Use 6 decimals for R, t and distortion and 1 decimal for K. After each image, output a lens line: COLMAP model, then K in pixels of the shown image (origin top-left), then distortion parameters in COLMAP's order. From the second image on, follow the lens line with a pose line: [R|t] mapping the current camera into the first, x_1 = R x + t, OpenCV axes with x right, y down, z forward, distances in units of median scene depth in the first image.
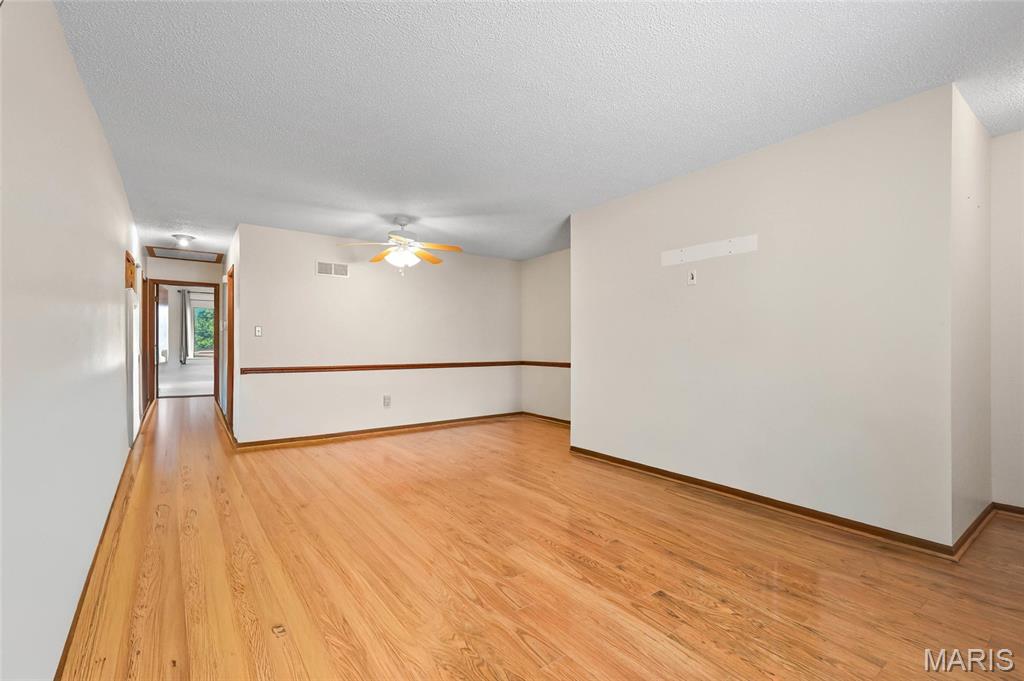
lens RADIAL K [[449.0, 0, 509.0], [0, 449.0, 343.7], [0, 0, 1]] dist [0.000879, 0.000175]
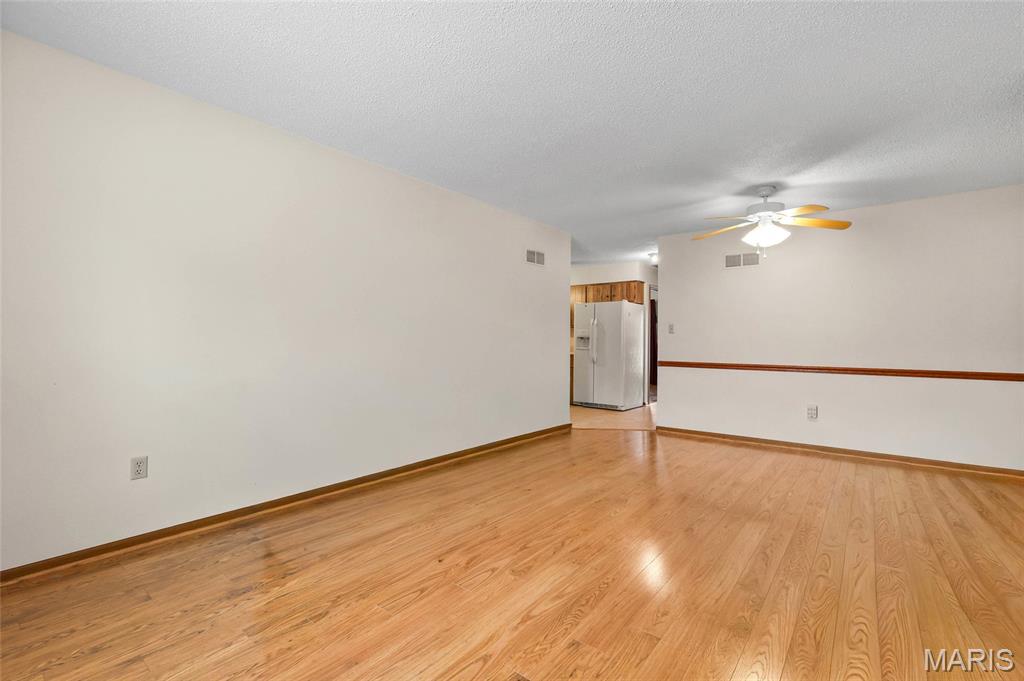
lens RADIAL K [[449.0, 0, 510.5], [0, 449.0, 338.0], [0, 0, 1]] dist [0.000879, 0.000175]
pose [[0.267535, -0.005809, -0.963531, 0.607378], [0.000890, 0.999983, -0.005782, 0.001676], [0.963548, 0.000689, 0.267535, 0.459892]]
